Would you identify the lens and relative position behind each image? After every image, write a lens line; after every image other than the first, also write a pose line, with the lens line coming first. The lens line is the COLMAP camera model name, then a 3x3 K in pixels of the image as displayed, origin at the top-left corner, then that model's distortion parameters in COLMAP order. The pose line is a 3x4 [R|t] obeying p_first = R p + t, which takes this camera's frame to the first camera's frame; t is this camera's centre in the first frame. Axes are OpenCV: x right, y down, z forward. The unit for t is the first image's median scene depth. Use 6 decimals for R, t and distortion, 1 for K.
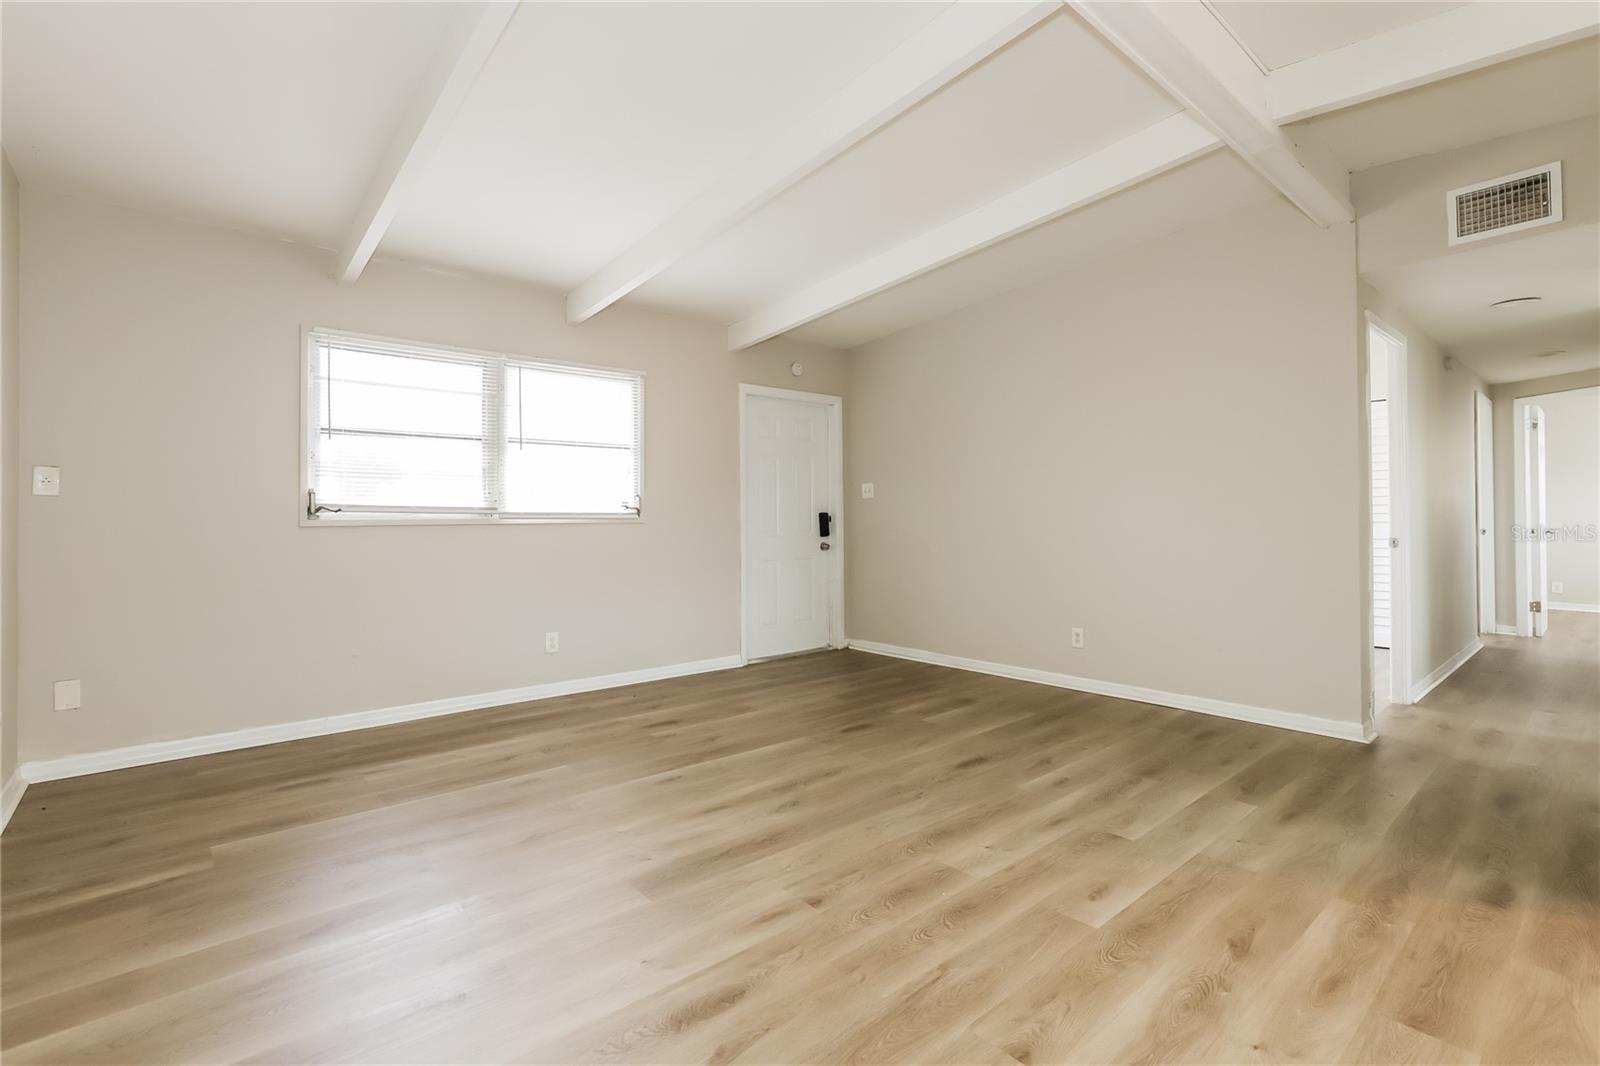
lens RADIAL K [[731.4, 0, 802.0], [0, 731.4, 520.2], [0, 0, 1]] dist [-0.041761, 0.001607]
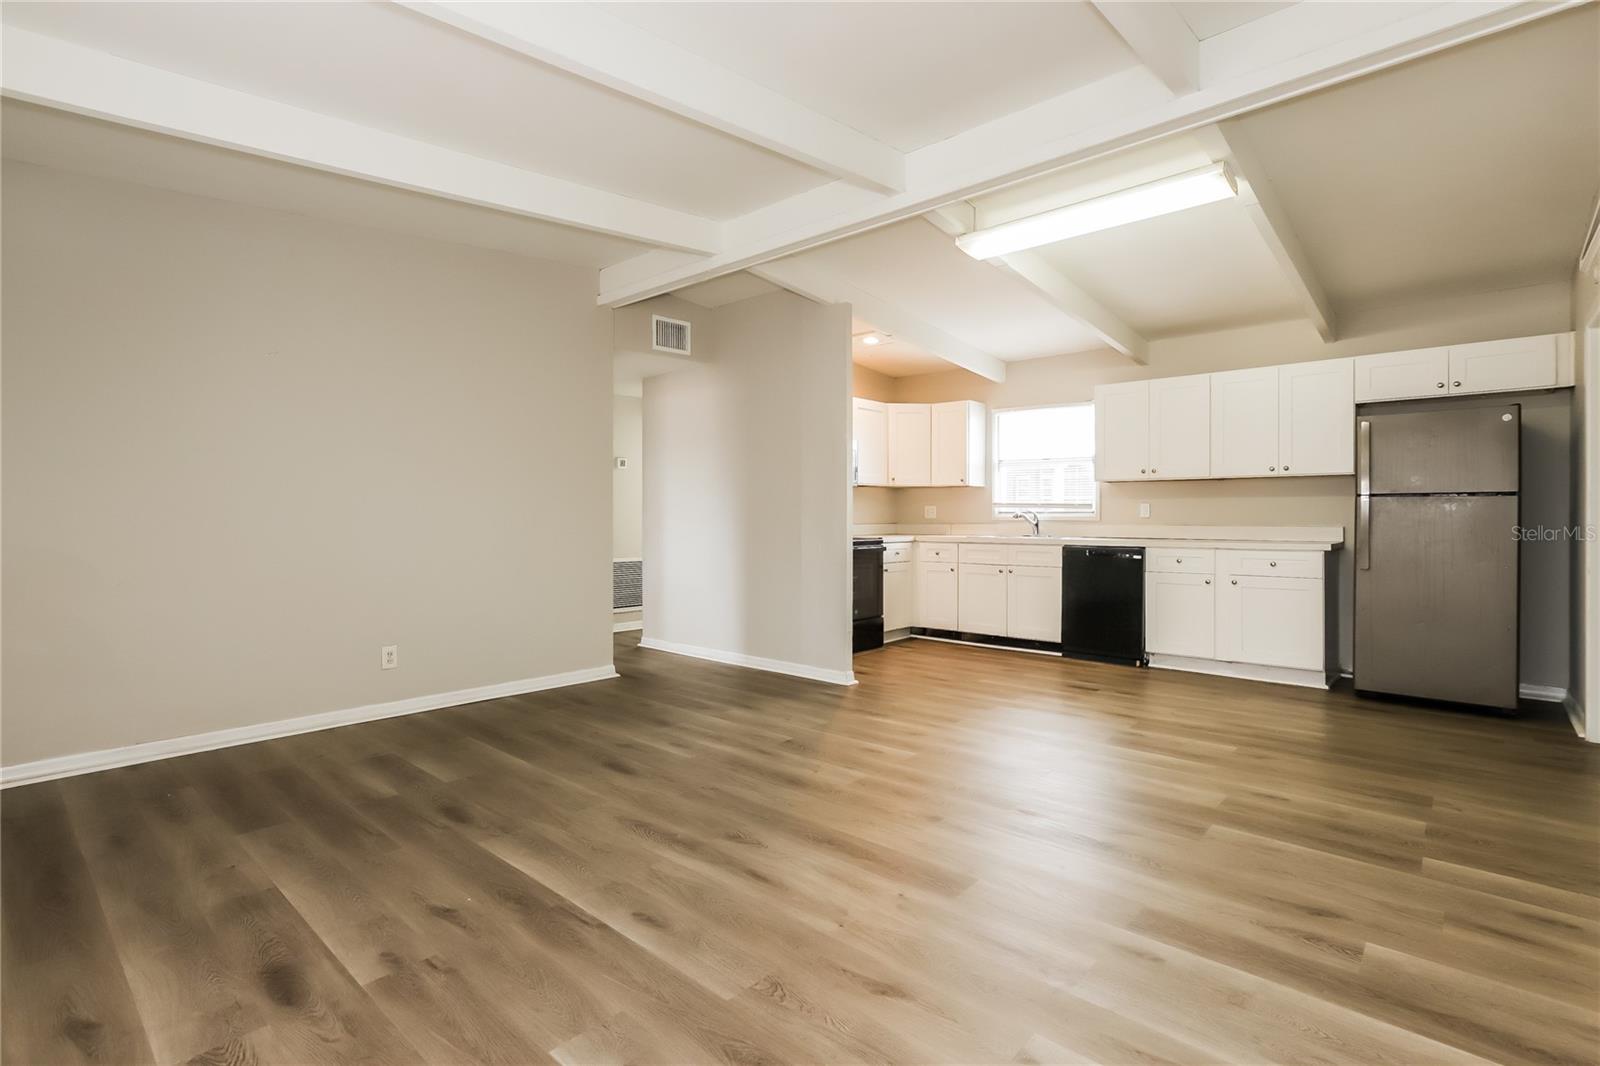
lens RADIAL K [[731.4, 0, 797.9], [0, 731.4, 533.9], [0, 0, 1]] dist [-0.041761, 0.001607]
pose [[-0.106011, -0.015595, 0.994243, -0.819037], [0.003799, 0.999863, 0.016088, 0.000900], [-0.994358, 0.005483, -0.105937, 0.918816]]
